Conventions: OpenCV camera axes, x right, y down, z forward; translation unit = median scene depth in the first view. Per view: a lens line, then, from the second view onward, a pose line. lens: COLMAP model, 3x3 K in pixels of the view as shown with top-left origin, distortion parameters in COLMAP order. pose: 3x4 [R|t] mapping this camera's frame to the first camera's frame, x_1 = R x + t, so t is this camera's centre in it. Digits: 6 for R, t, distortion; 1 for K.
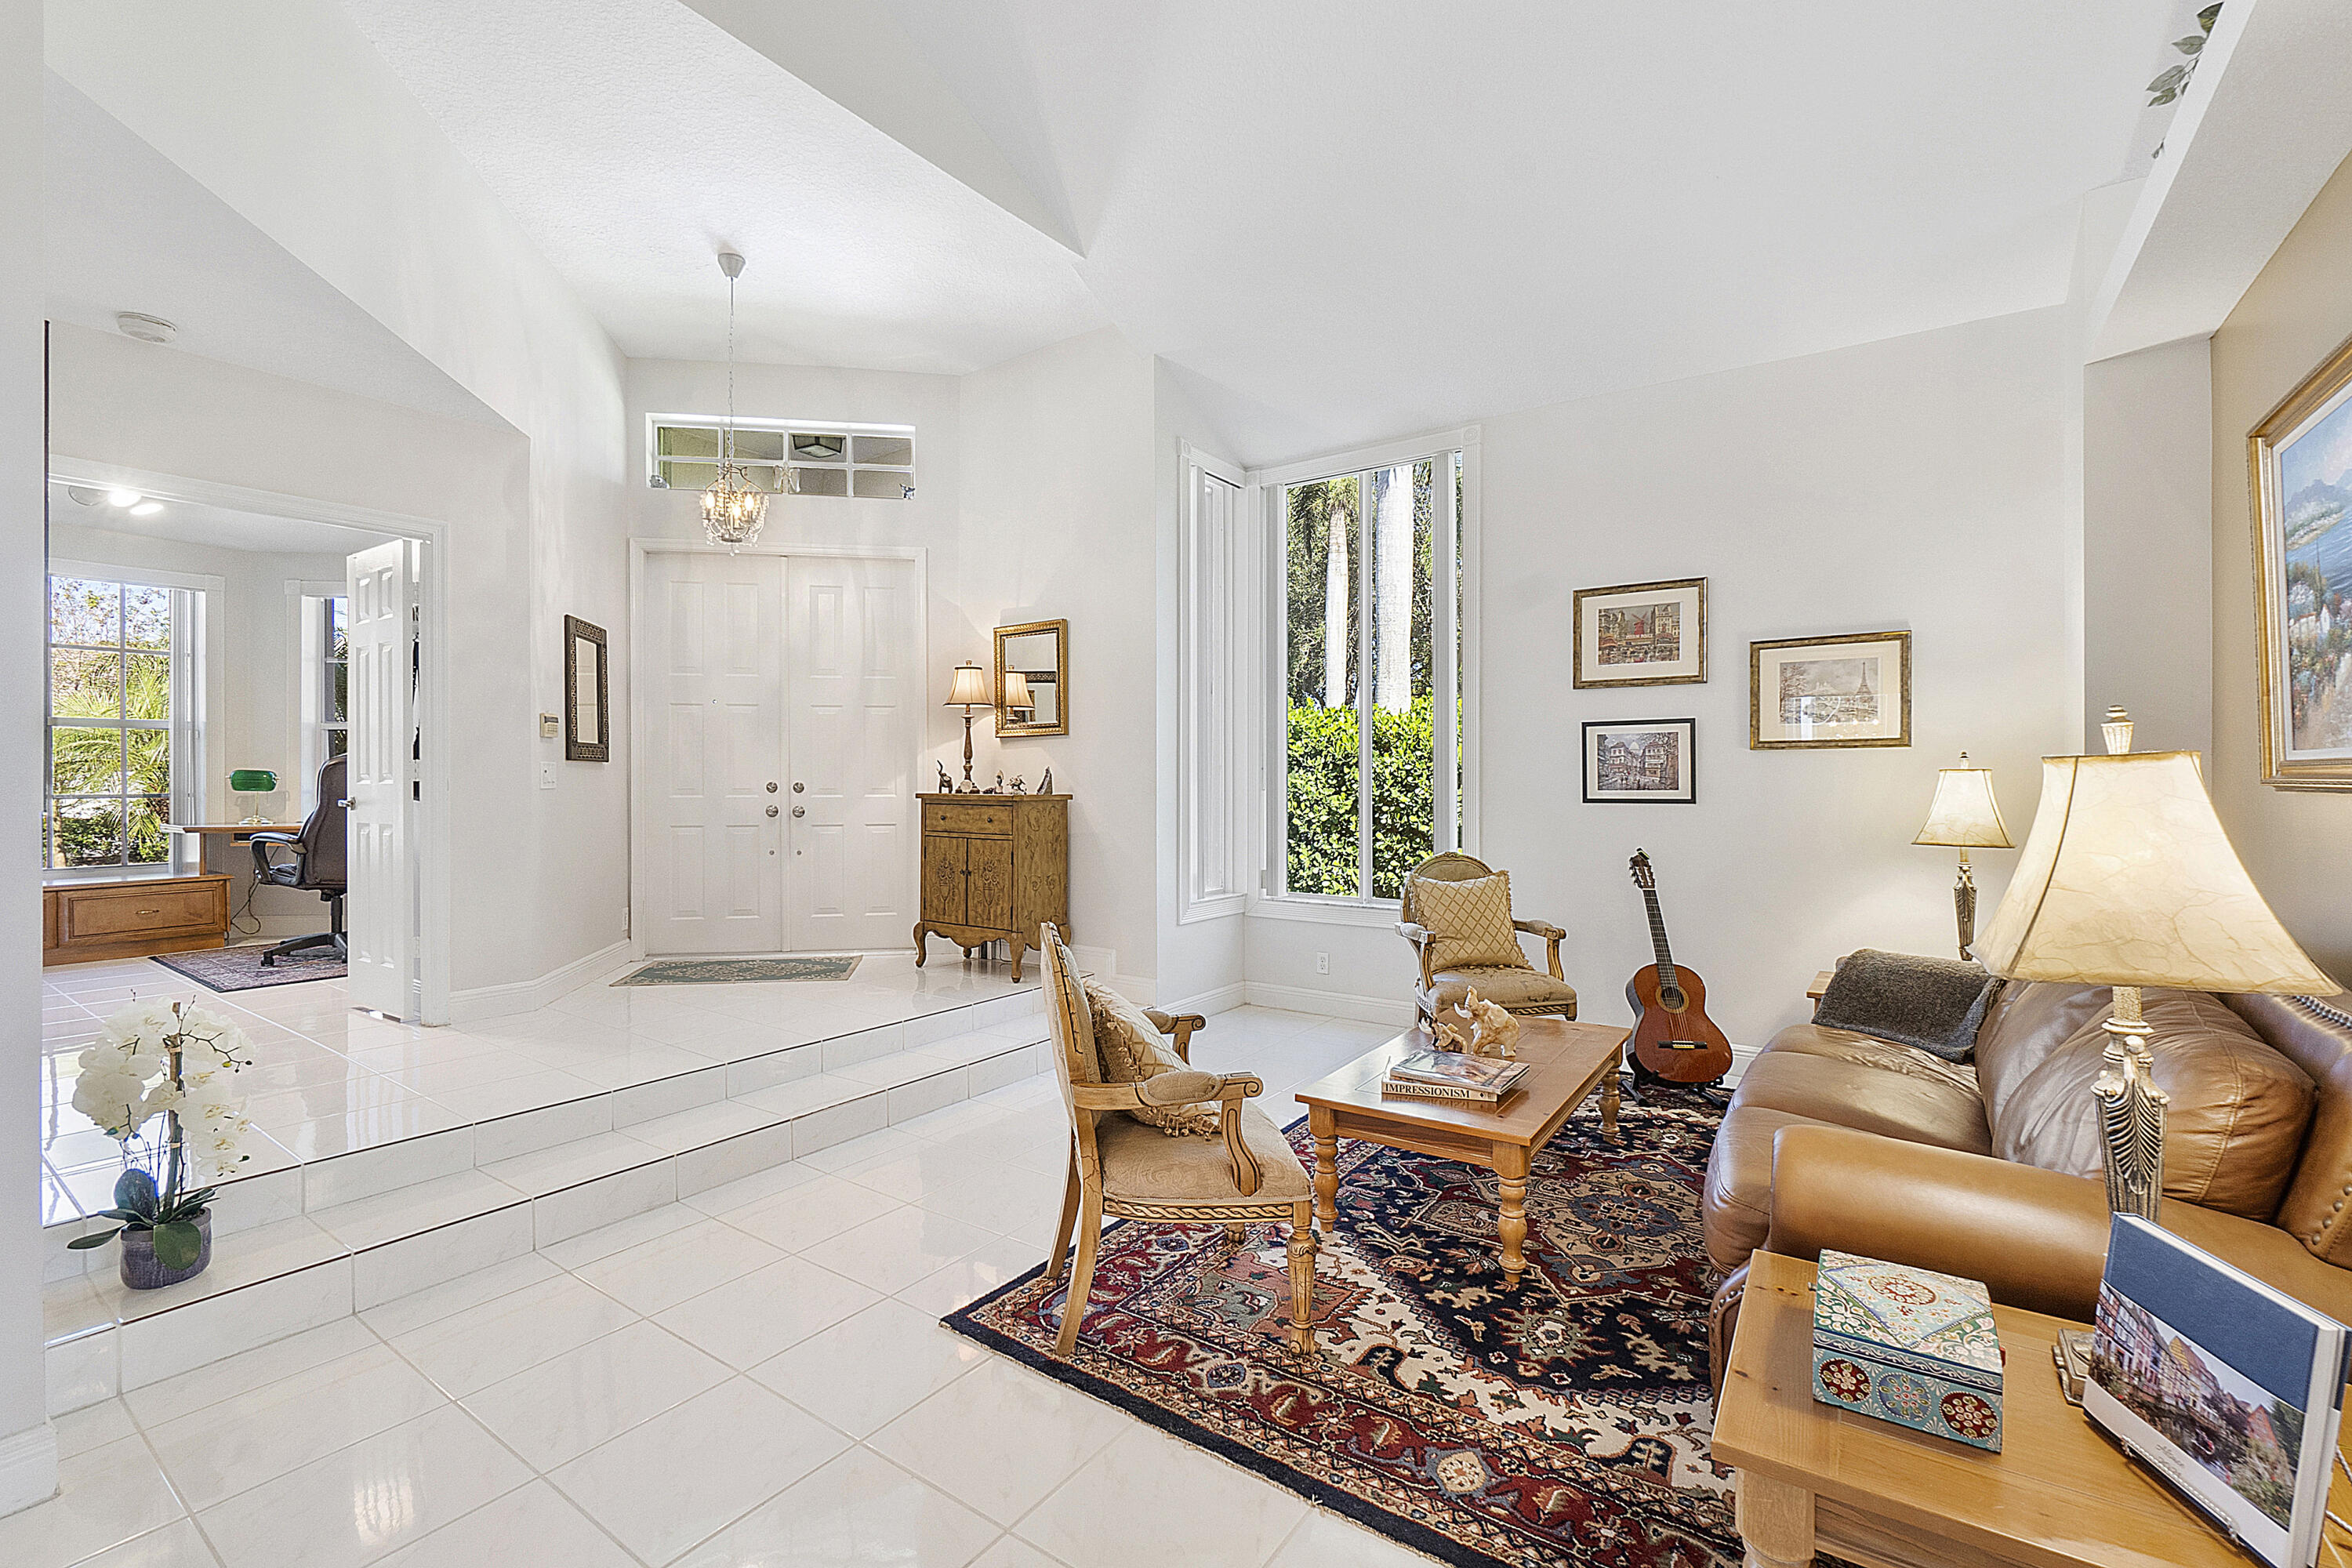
lens RADIAL K [[1032.7, 0, 1153.7], [0, 1032.7, 789.5], [0, 0, 1]] dist [-0.005298, 0.000012]
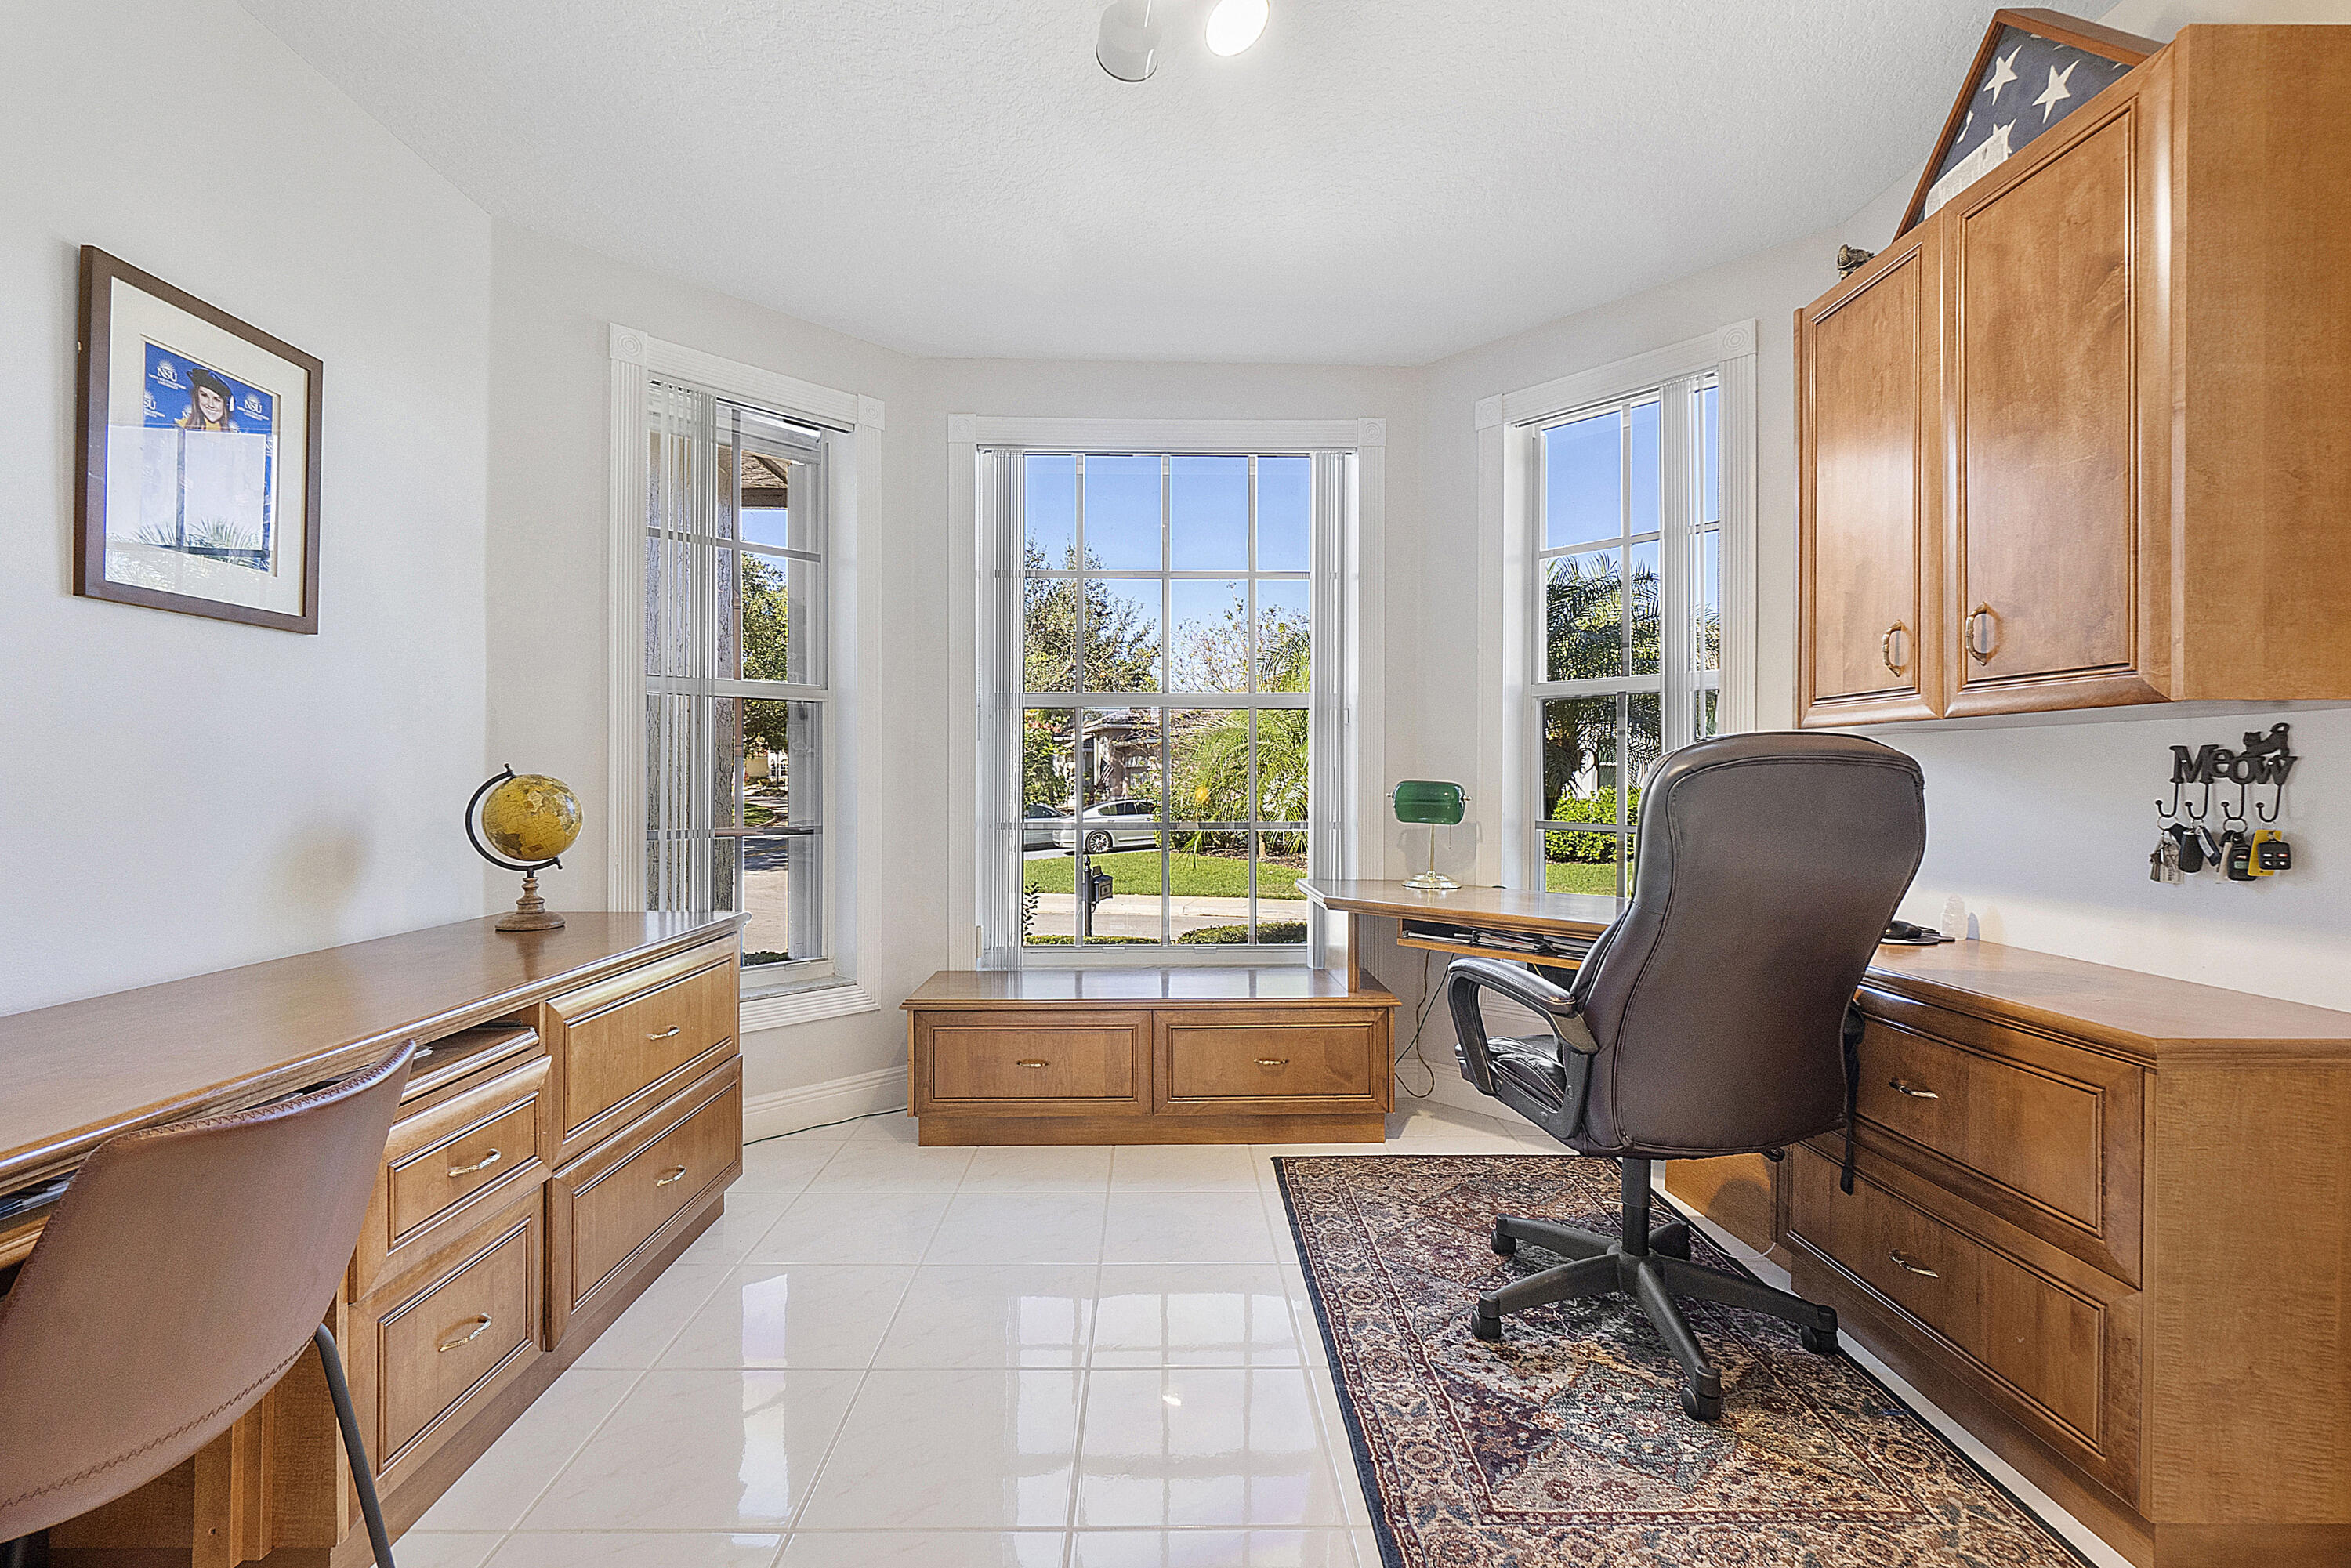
lens RADIAL K [[1008.8, 0, 1171.9], [0, 1008.8, 781.4], [0, 0, 1]] dist [-0.008238, 0.000992]
pose [[0.598423, -0.002760, -0.801175, -0.558099], [-0.004545, 0.999966, -0.006840, -0.015039], [0.801167, 0.007734, 0.598391, 0.606362]]
